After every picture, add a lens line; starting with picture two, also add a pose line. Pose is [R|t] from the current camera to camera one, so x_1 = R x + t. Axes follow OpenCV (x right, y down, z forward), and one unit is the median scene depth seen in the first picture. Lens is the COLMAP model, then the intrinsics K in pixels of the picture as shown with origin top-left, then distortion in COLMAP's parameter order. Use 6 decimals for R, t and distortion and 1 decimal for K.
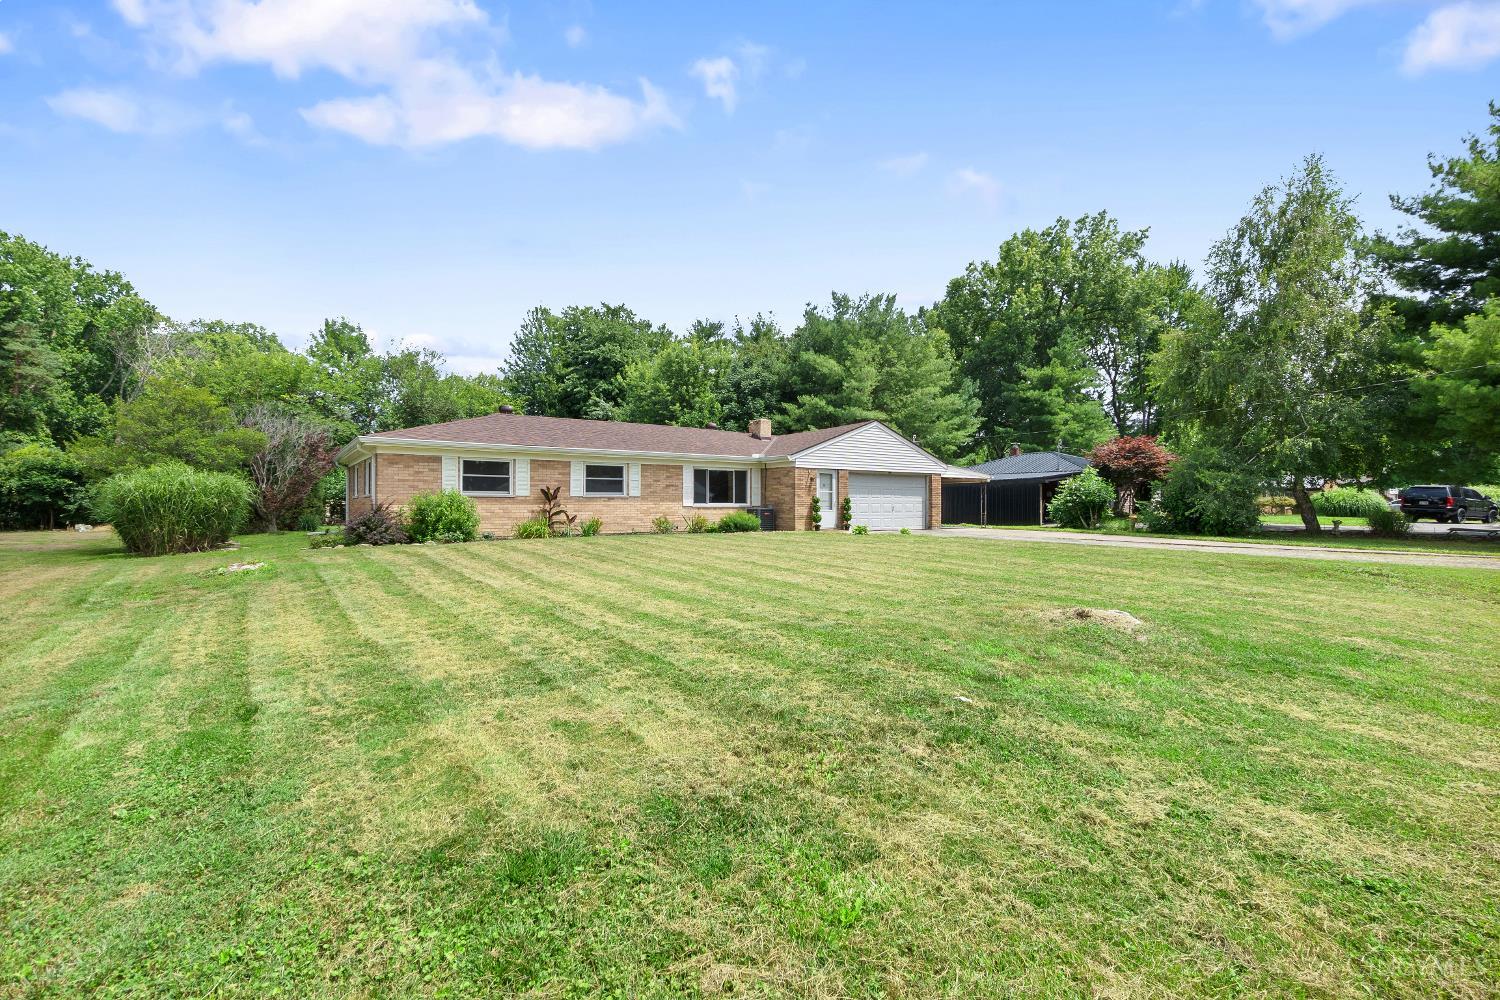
lens RADIAL K [[650.1, 0, 743.6], [0, 650.1, 503.5], [0, 0, 1]] dist [0.000413, 0.000210]
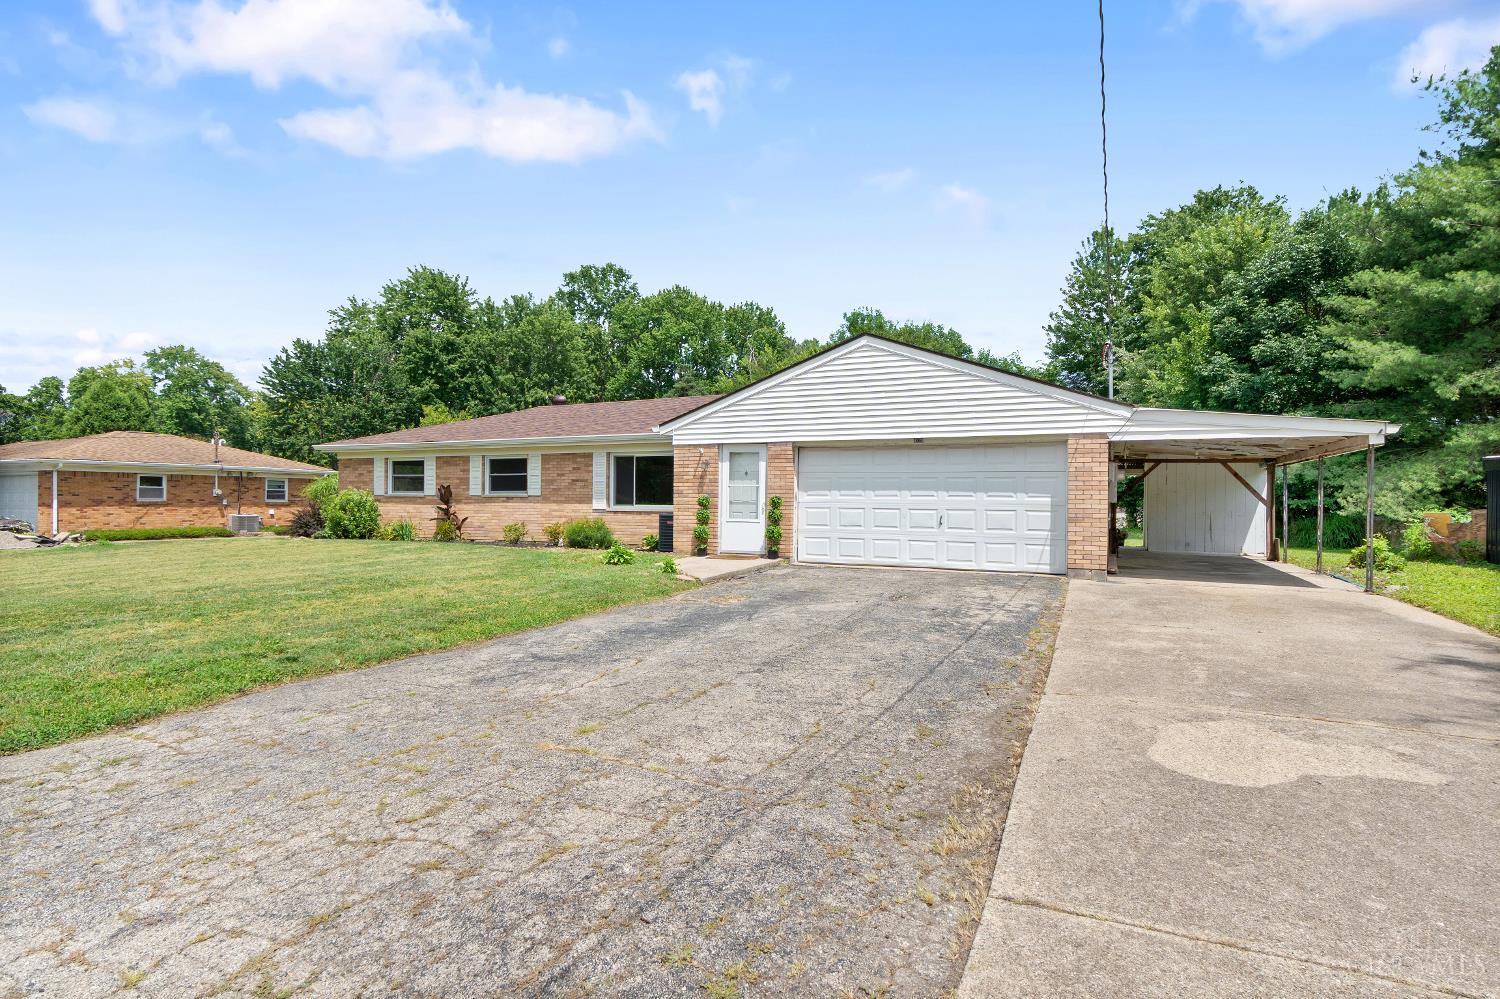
lens RADIAL K [[754.1, 0, 750.0], [0, 754.1, 499.5], [0, 0, 1]] dist [-0.000046, -0.000011]
pose [[0.464598, 0.003865, -0.885513, 0.715973], [-0.004721, 0.999987, 0.001888, -0.008828], [0.885509, 0.003304, 0.464610, 0.773410]]
